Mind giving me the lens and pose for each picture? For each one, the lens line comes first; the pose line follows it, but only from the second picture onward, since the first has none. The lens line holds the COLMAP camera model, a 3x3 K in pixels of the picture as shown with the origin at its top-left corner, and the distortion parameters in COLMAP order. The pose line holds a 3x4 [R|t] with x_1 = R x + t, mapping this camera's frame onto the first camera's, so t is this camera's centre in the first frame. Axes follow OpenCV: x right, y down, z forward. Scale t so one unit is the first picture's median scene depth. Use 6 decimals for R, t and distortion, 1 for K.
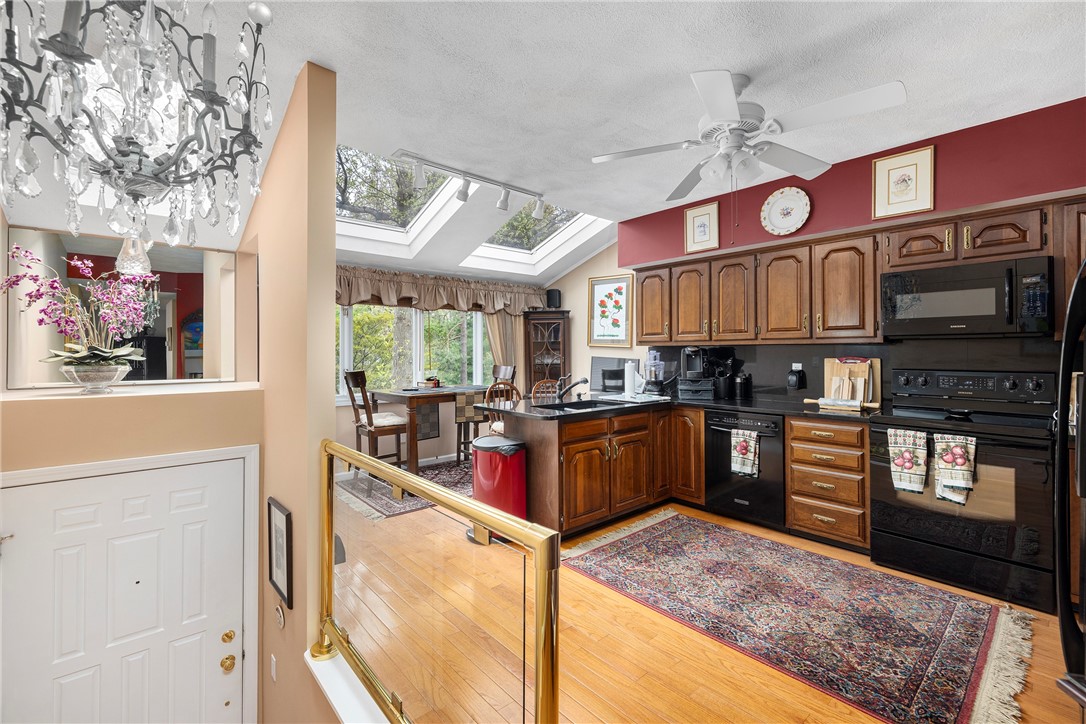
lens RADIAL K [[466.8, 0, 543.4], [0, 466.8, 348.2], [0, 0, 1]] dist [0.000981, 0.000112]
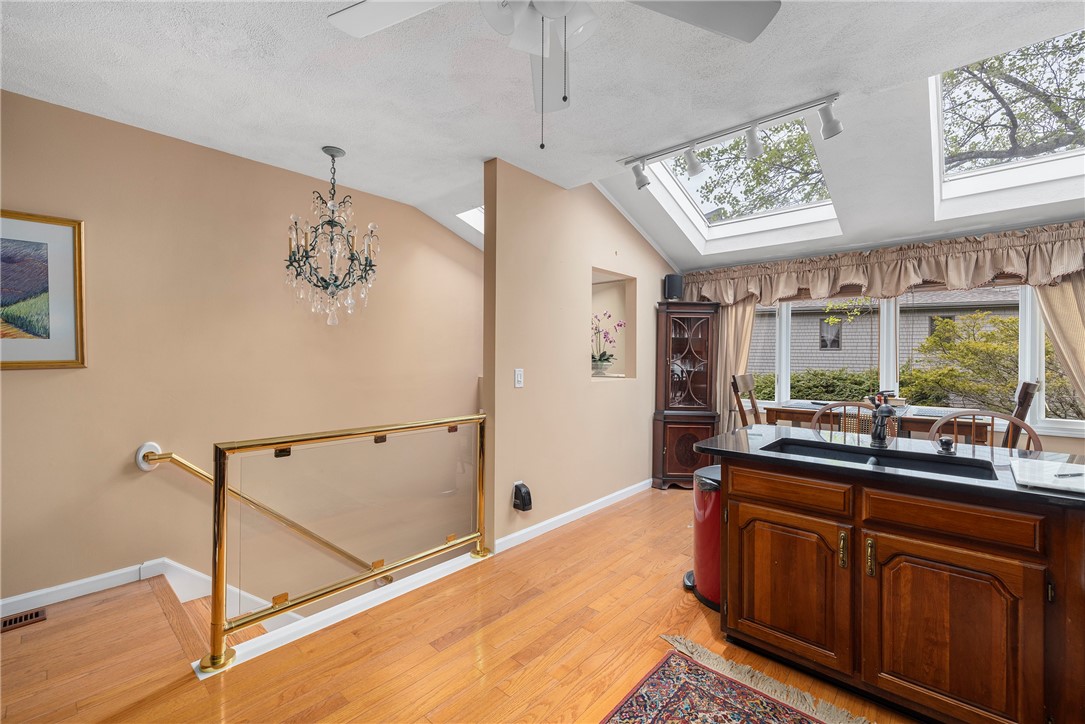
lens RADIAL K [[454.8, 0, 540.1], [0, 454.8, 356.5], [0, 0, 1]] dist [0.000644, 0.000217]
pose [[0.113653, 0.002109, -0.993518, 0.543369], [0.004707, 0.999985, 0.002661, 0.006759], [0.993509, -0.004979, 0.113641, 0.560773]]
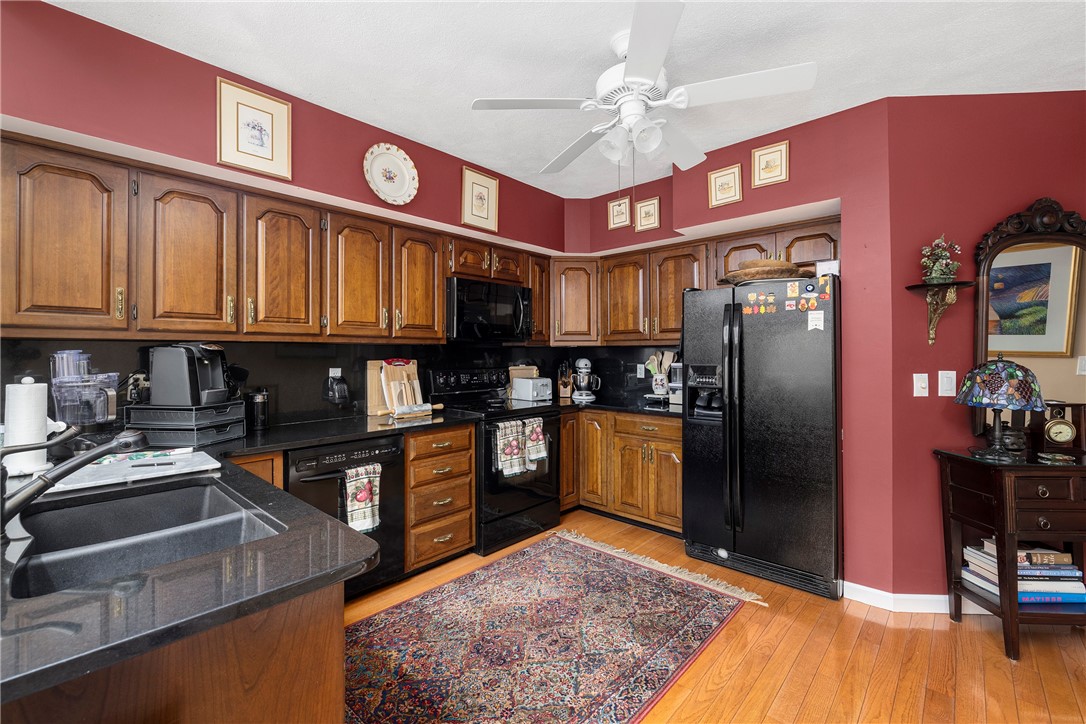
lens RADIAL K [[465.9, 0, 543.5], [0, 465.9, 350.3], [0, 0, 1]] dist [-0.000424, 0.000003]
pose [[-0.105571, 0.008491, 0.994376, -0.260629], [-0.005183, 0.999945, -0.009089, 0.008314], [-0.994398, -0.006113, -0.105521, 0.748312]]
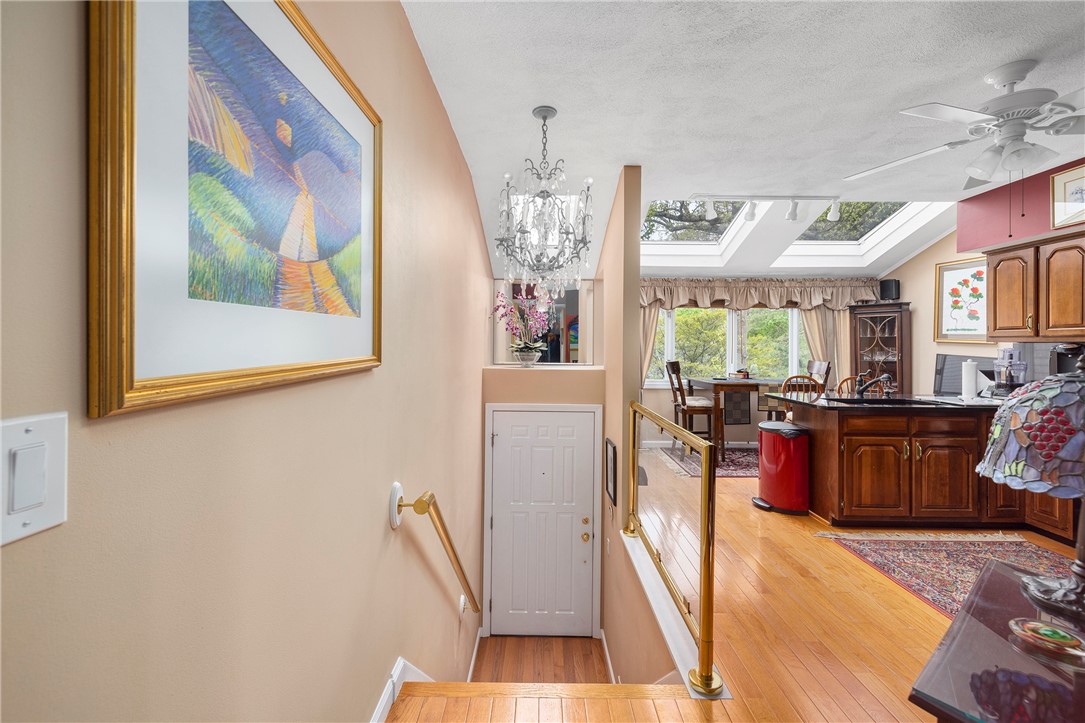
lens RADIAL K [[459.9, 0, 539.4], [0, 459.9, 344.1], [0, 0, 1]] dist [0.000803, 0.000157]
pose [[0.745874, 0.005493, -0.666065, 0.186231], [-0.003906, 0.999985, 0.003873, -0.001733], [0.666076, -0.000287, 0.745884, -0.208013]]
